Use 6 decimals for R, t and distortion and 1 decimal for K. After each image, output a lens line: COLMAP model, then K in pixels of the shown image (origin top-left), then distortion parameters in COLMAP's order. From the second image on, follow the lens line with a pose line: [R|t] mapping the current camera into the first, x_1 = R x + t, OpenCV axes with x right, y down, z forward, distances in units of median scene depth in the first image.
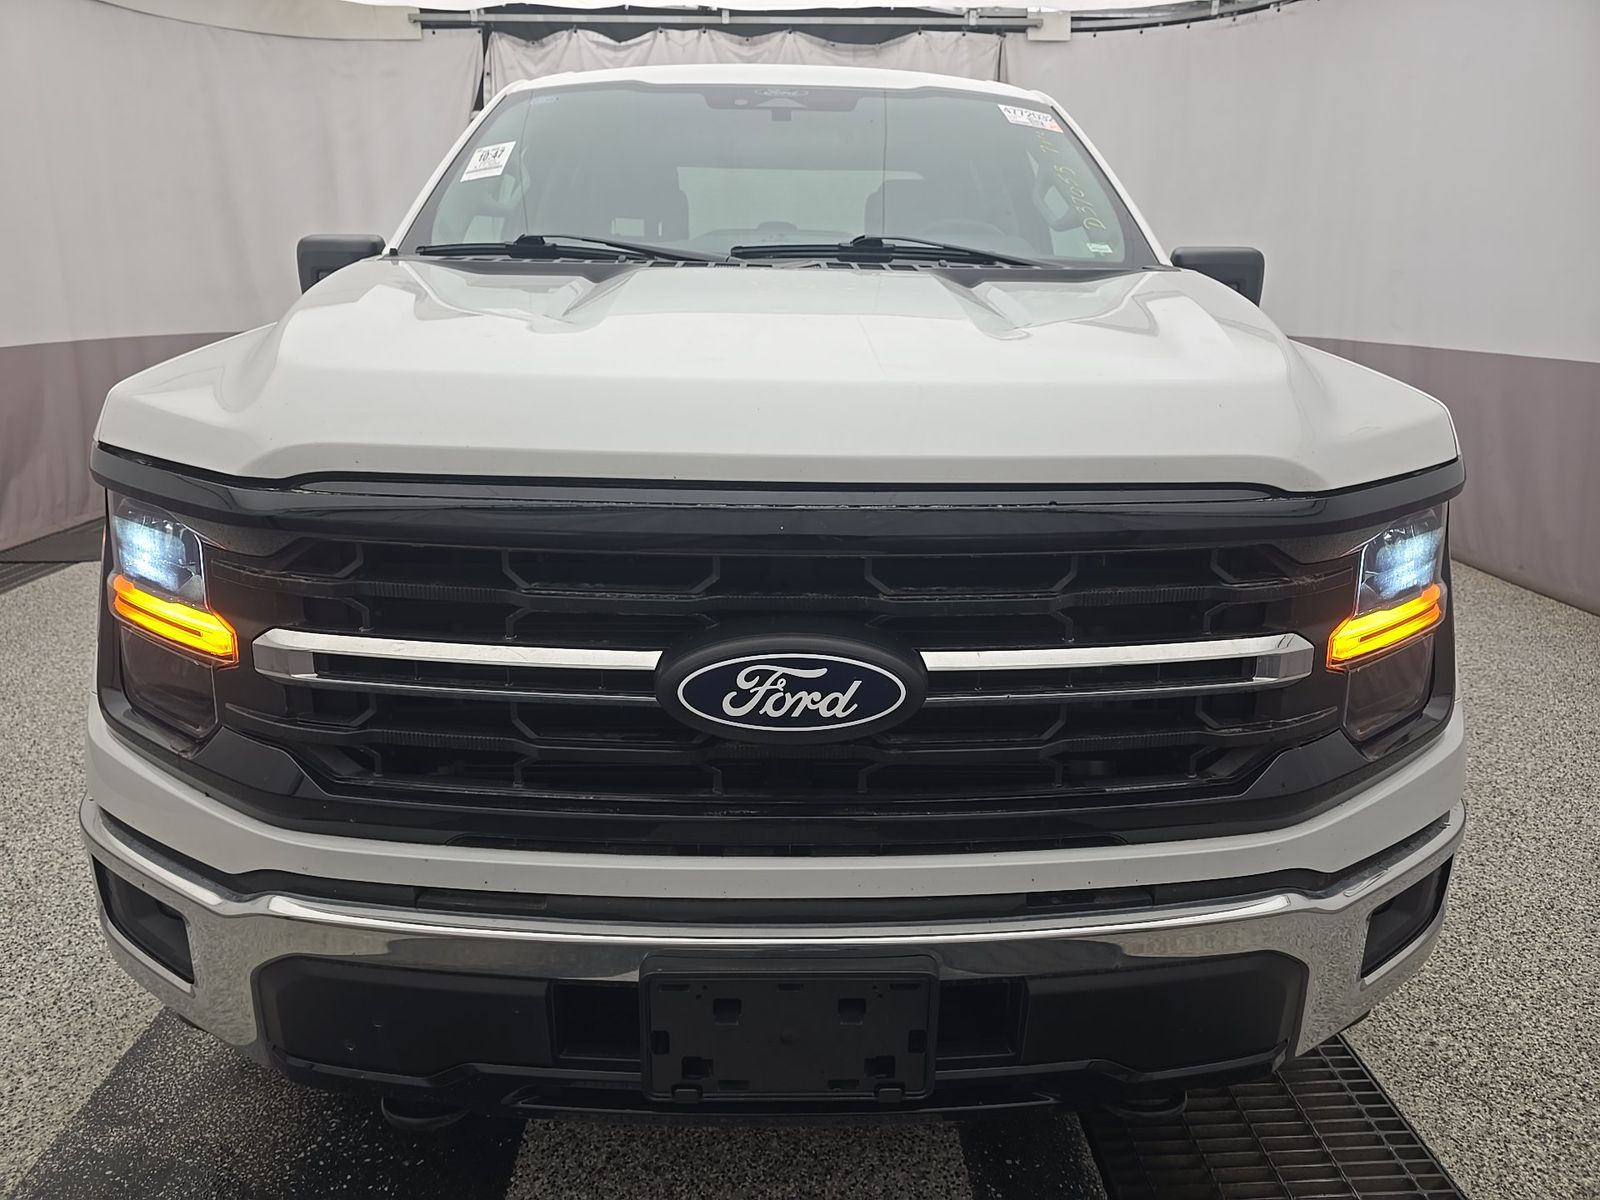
lens RADIAL K [[1083.5, 0, 800.0], [0, 1083.5, 600.0], [0, 0, 1]] dist [0.025802, -0.034464]
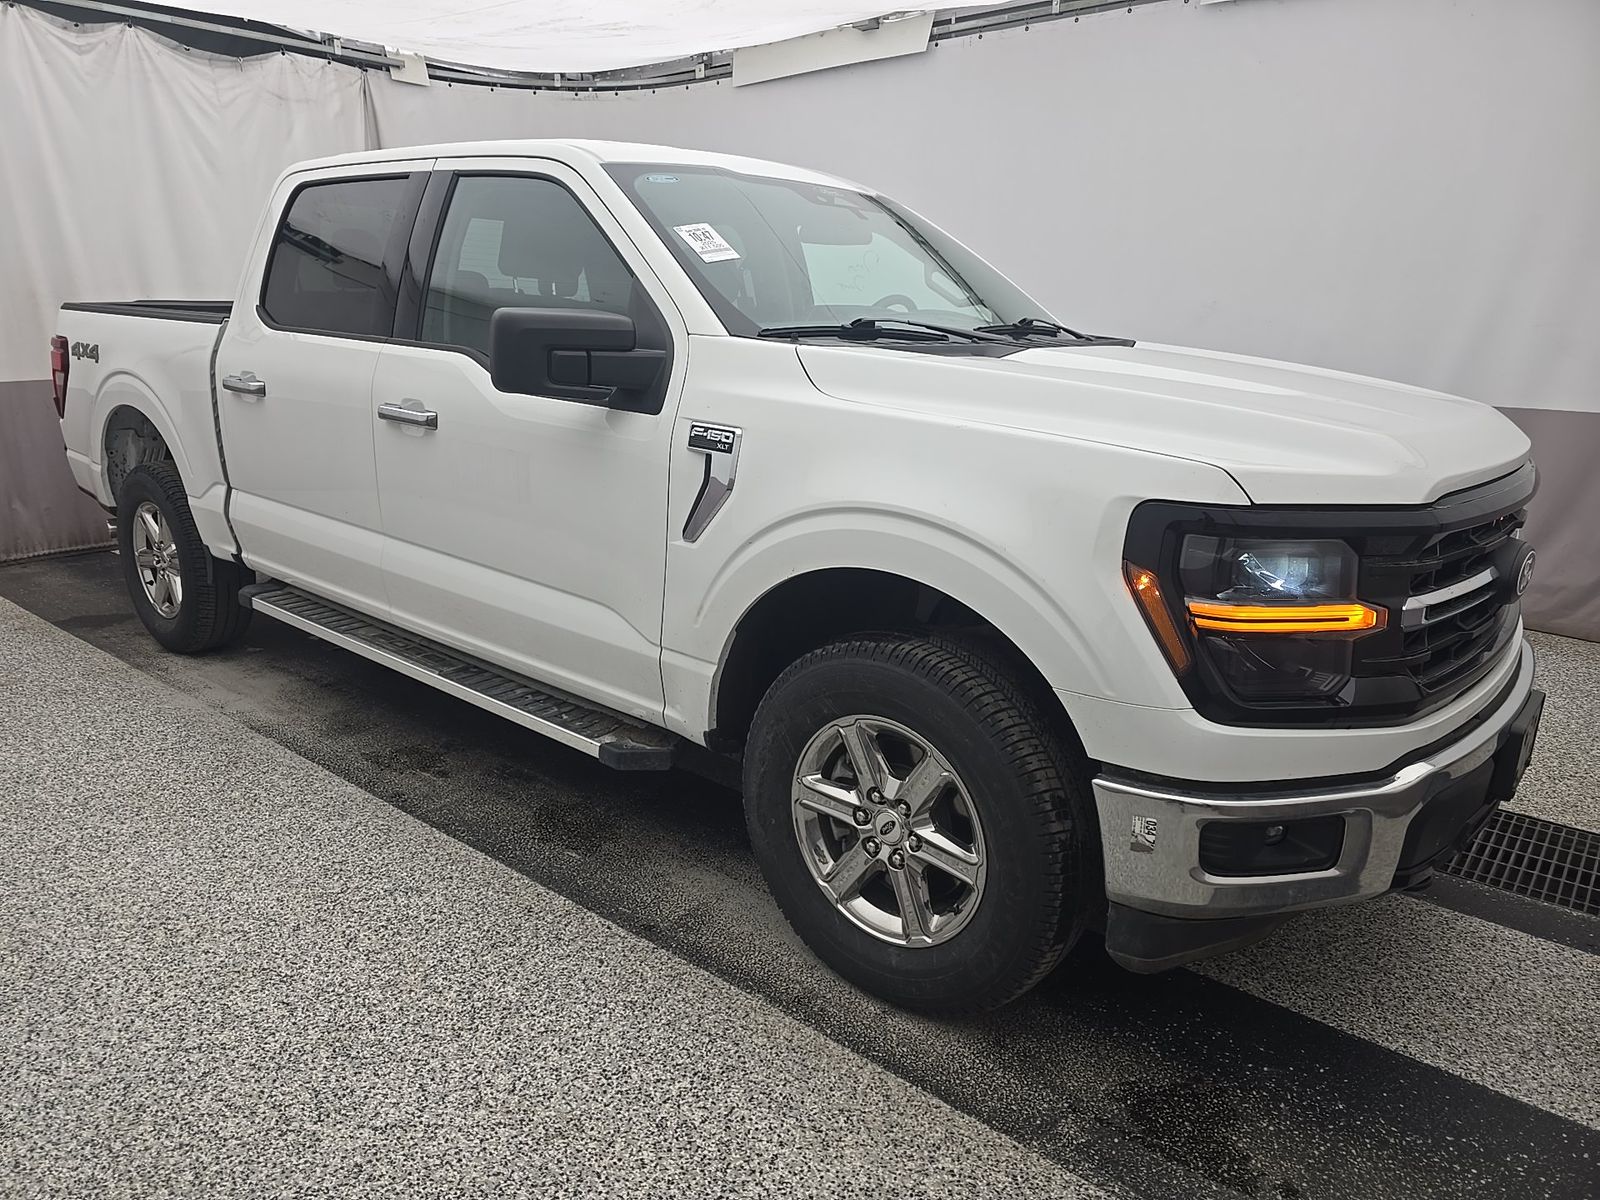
lens RADIAL K [[1083.5, 0, 800.0], [0, 1083.5, 600.0], [0, 0, 1]] dist [0.025802, -0.034464]
pose [[0.658419, -0.185705, 0.729382, -0.364669], [0.196681, 0.977863, 0.071425, -0.042708], [-0.726499, 0.096428, 0.680368, 0.090361]]
